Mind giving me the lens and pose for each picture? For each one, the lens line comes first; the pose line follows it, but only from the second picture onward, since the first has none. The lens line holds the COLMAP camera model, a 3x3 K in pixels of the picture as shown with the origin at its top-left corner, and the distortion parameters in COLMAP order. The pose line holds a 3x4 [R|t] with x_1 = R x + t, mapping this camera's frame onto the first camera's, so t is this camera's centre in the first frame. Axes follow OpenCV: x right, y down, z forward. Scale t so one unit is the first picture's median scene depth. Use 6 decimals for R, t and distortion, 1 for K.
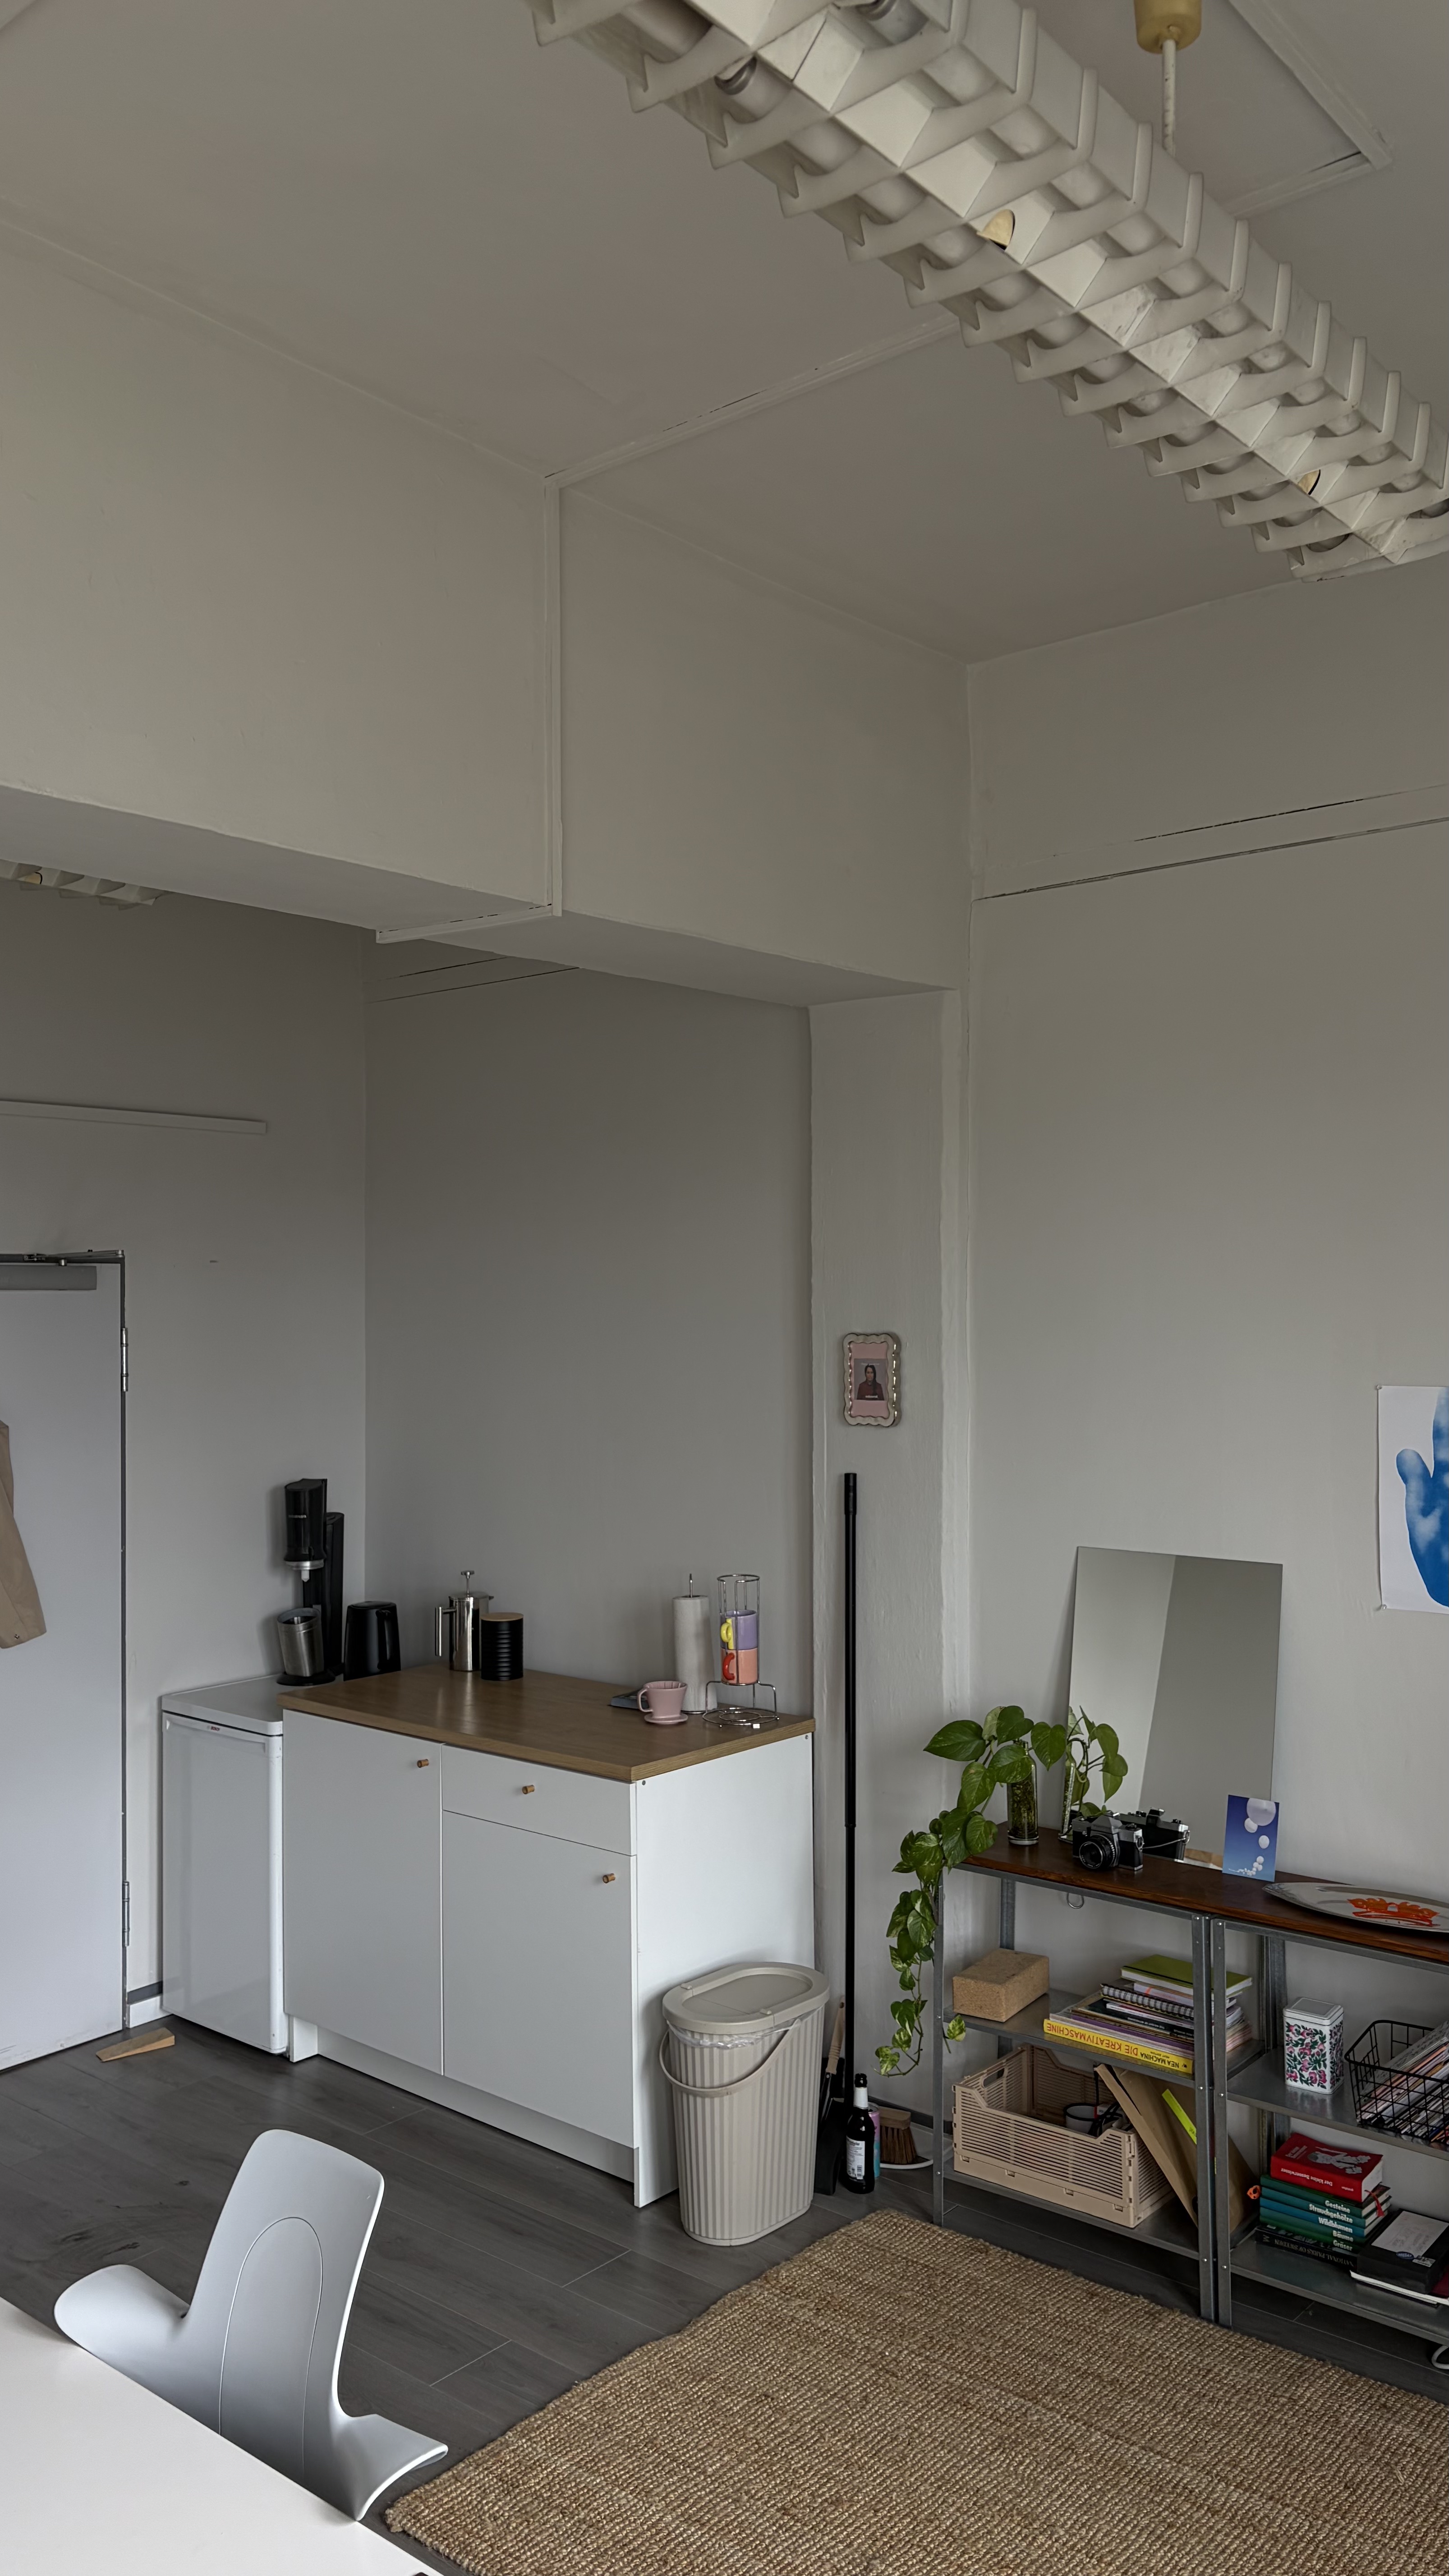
lens RADIAL K [[1937.0, 0, 718.8], [0, 1937.0, 1298.5], [0, 0, 1]] dist [0.025858, -0.013868]
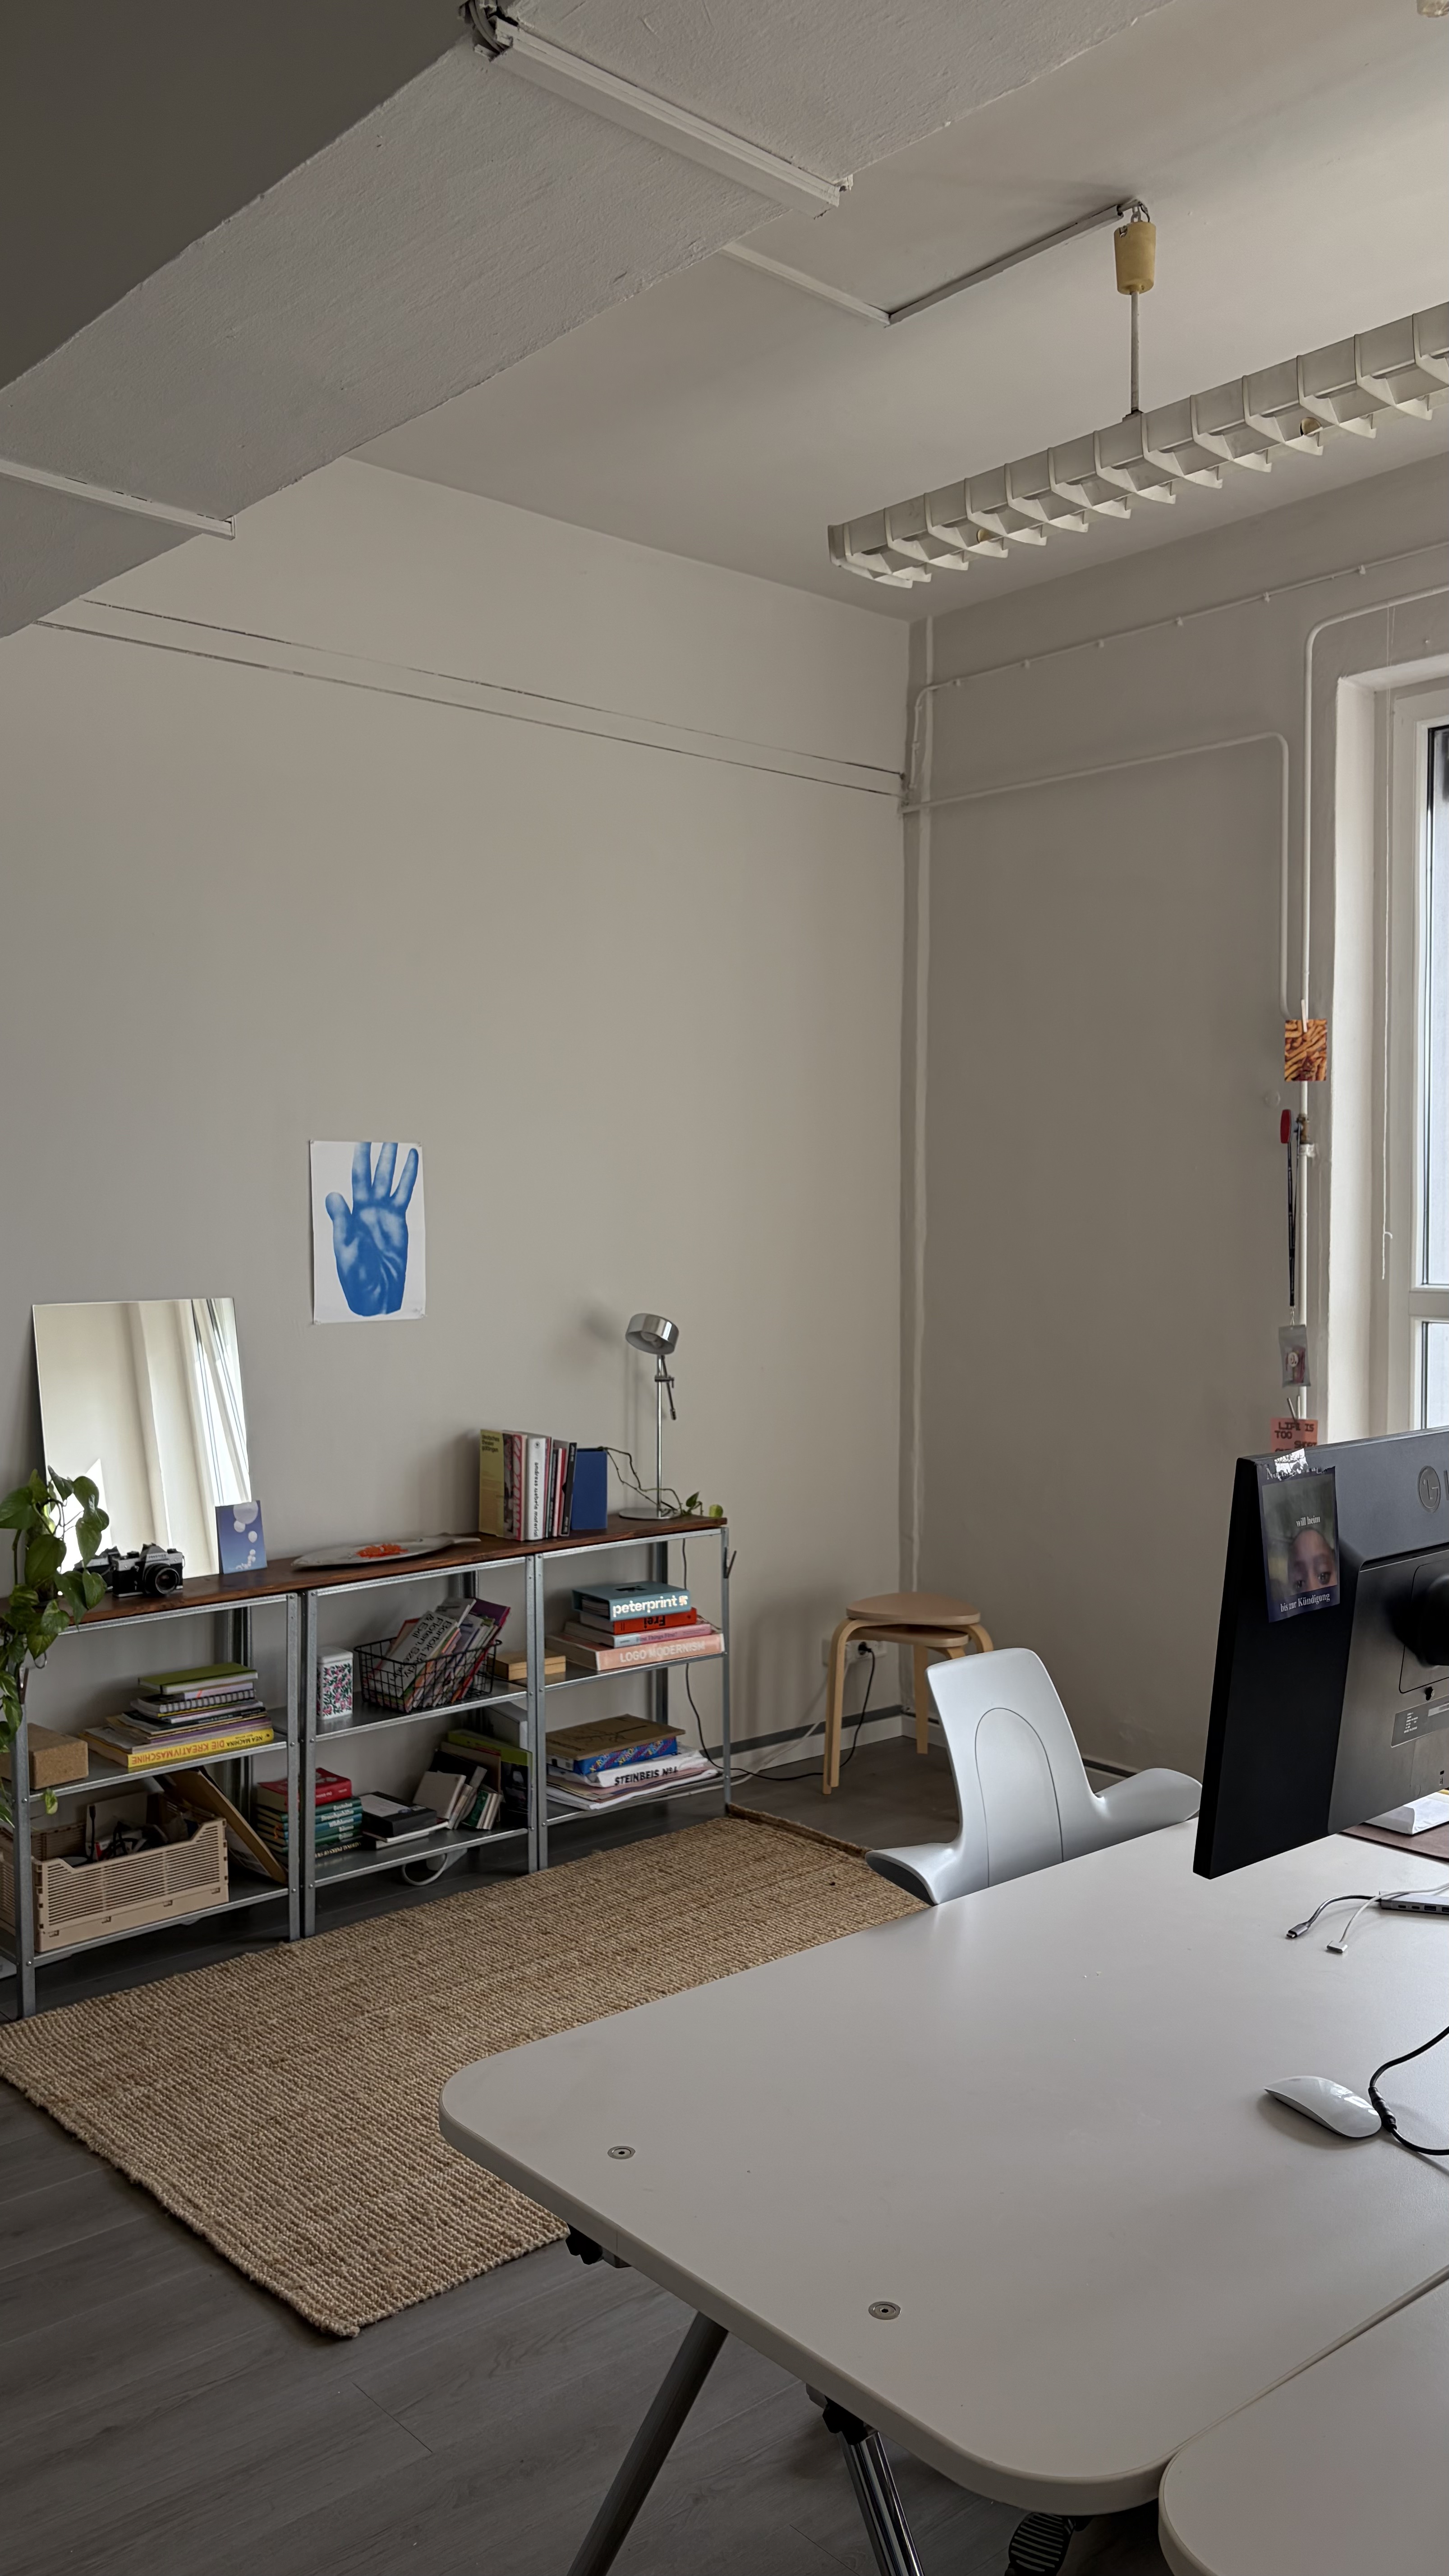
lens RADIAL K [[1937.0, 0, 716.9], [0, 1937.0, 1268.2], [0, 0, 1]] dist [0.025858, -0.013868]
pose [[0.155361, -0.023853, 0.987570, -0.827748], [0.004810, 0.999715, 0.023389, 0.097919], [-0.987846, 0.001116, 0.155431, 0.565891]]
